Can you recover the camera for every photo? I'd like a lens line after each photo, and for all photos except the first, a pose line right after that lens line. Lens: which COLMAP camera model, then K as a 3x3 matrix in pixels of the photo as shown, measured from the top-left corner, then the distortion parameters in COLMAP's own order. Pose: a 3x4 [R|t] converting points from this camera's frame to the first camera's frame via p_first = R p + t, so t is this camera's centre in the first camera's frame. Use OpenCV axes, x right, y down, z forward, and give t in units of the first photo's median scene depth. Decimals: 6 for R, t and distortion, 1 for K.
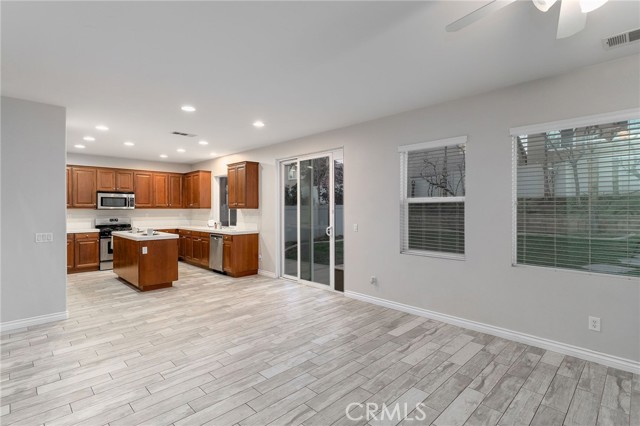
lens RADIAL K [[312.8, 0, 321.6], [0, 312.8, 210.7], [0, 0, 1]] dist [-0.000637, 0.002001]
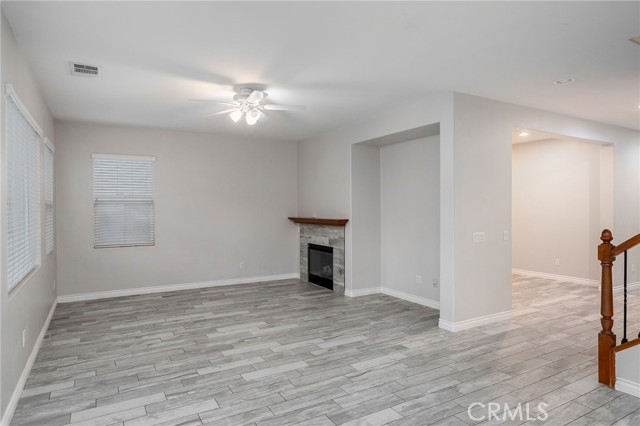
lens RADIAL K [[386.2, 0, 322.8], [0, 386.2, 210.9], [0, 0, 1]] dist [-0.000161, 0.000603]
pose [[-0.969643, 0.001969, 0.244516, -0.136909], [0.006249, 0.999841, 0.016731, -0.009289], [-0.244444, 0.017751, -0.969501, 1.114468]]
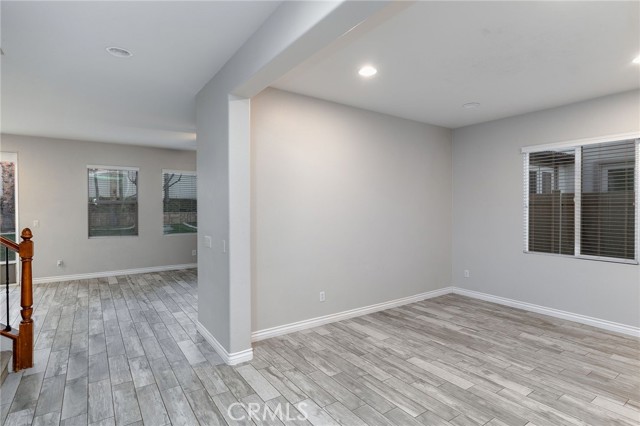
lens RADIAL K [[329.4, 0, 321.0], [0, 329.4, 211.6], [0, 0, 1]] dist [0.001422, -0.000651]
pose [[0.166352, -0.010646, 0.986009, -0.952243], [0.002470, 0.999943, 0.010379, -0.000132], [-0.986063, 0.000709, 0.166369, -0.270160]]
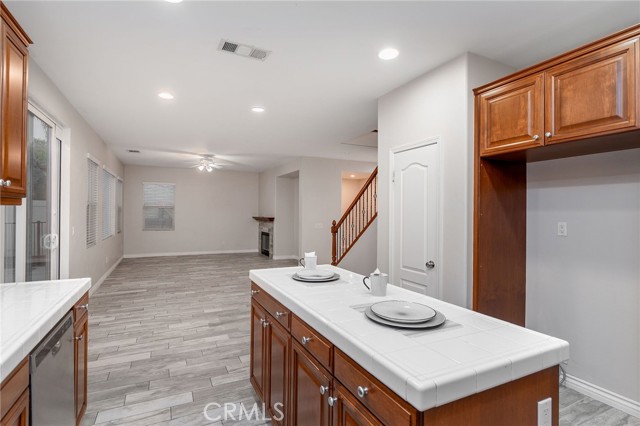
lens RADIAL K [[329.4, 0, 321.7], [0, 329.4, 210.1], [0, 0, 1]] dist [0.001422, -0.000651]
pose [[-0.945330, 0.000307, 0.326116, -0.826479], [-0.000259, 0.999999, -0.001694, -0.001218], [-0.326116, -0.001686, -0.945328, 1.652936]]
